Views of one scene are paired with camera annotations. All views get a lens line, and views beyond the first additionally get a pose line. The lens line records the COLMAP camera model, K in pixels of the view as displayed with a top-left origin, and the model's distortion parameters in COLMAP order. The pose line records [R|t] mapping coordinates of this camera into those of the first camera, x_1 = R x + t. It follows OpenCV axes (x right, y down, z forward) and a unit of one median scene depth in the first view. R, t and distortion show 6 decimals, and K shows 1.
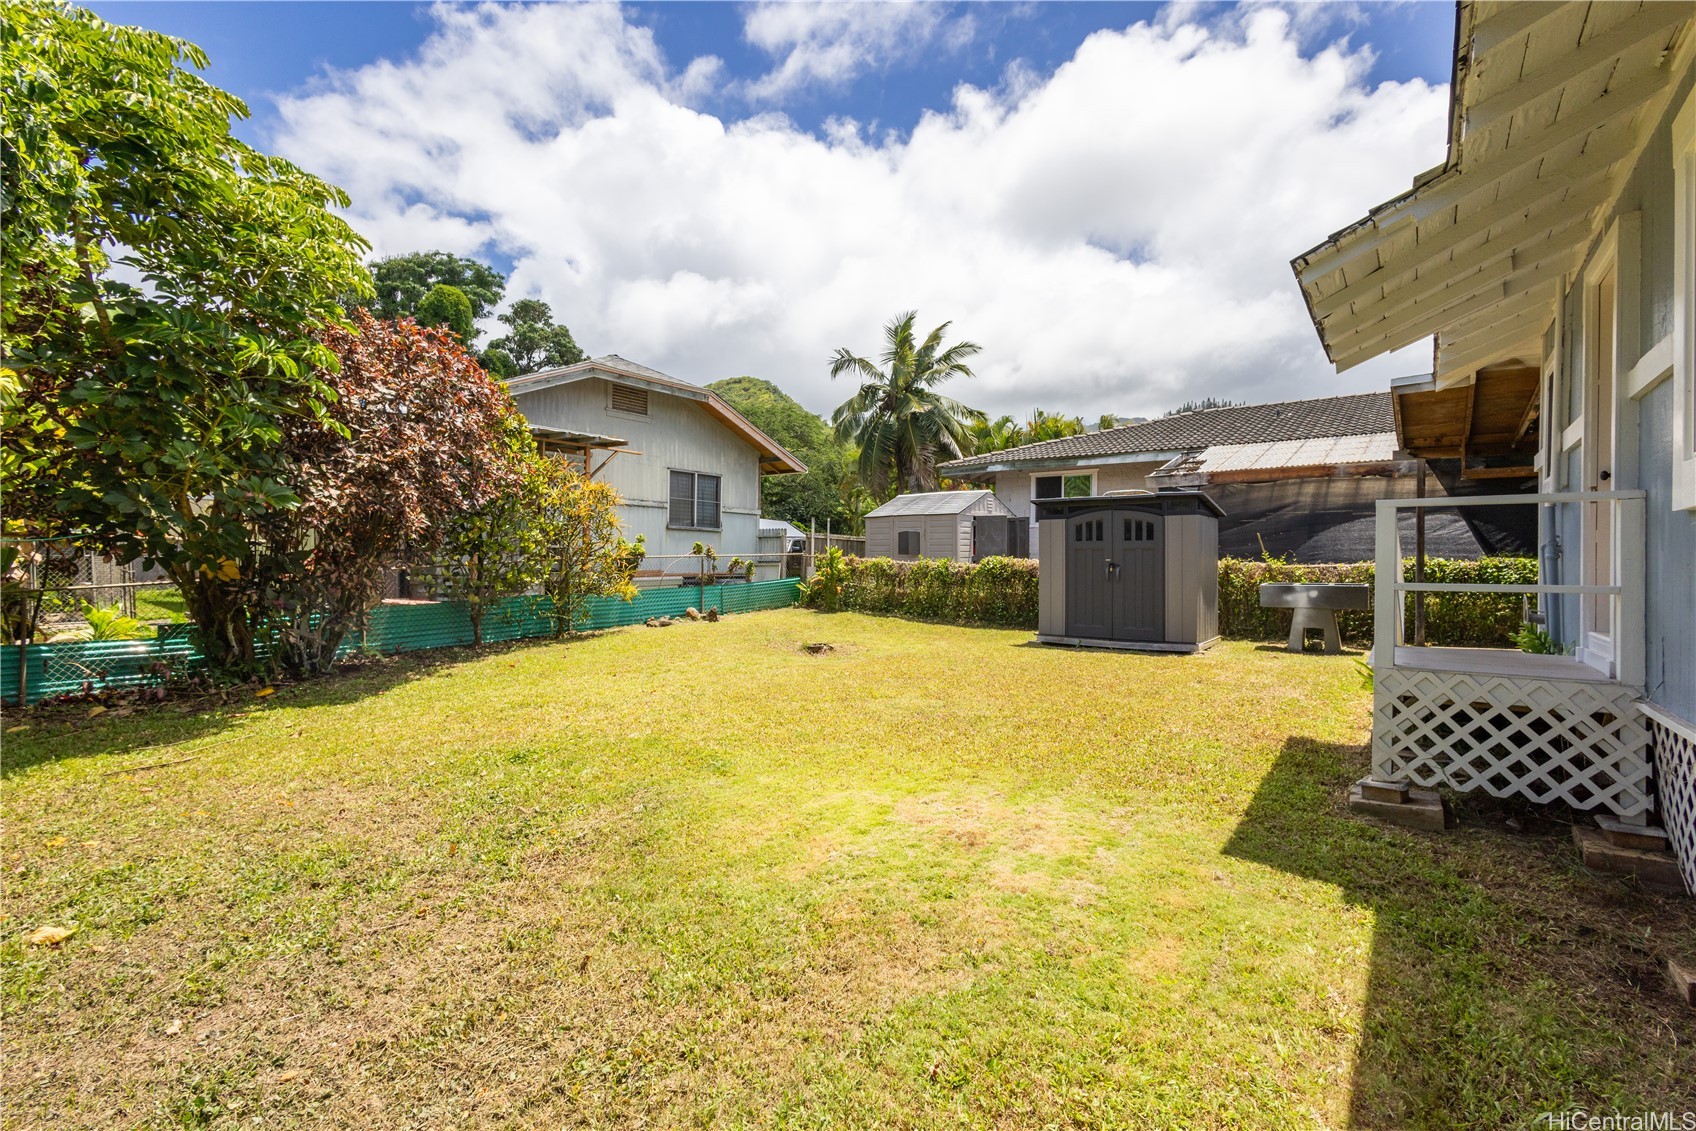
lens RADIAL K [[762.4, 0, 848.0], [0, 762.4, 565.5], [0, 0, 1]] dist [0.000565, -0.000050]
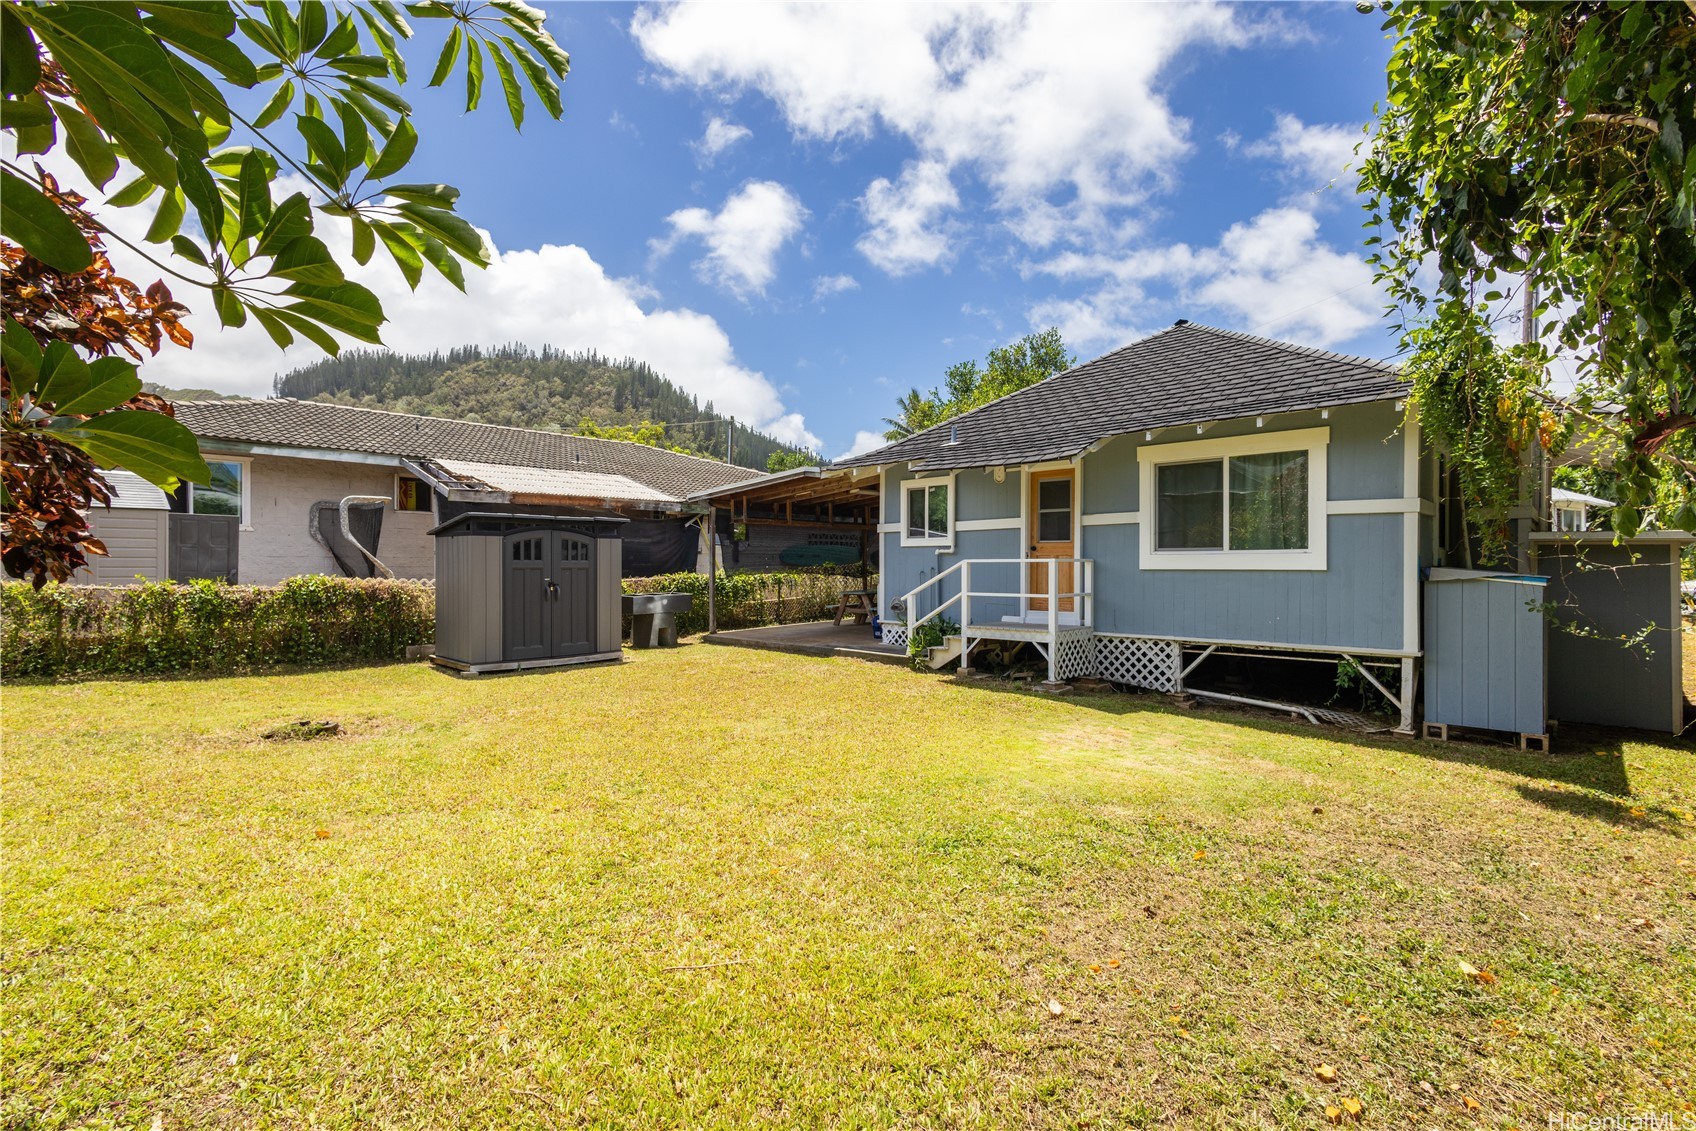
lens RADIAL K [[762.4, 0, 848.0], [0, 762.4, 565.5], [0, 0, 1]] dist [0.000565, -0.000050]
pose [[0.145726, -0.007321, 0.989298, -0.608152], [0.005109, 0.999965, 0.006648, -0.030729], [-0.989312, 0.004086, 0.145758, 0.470317]]
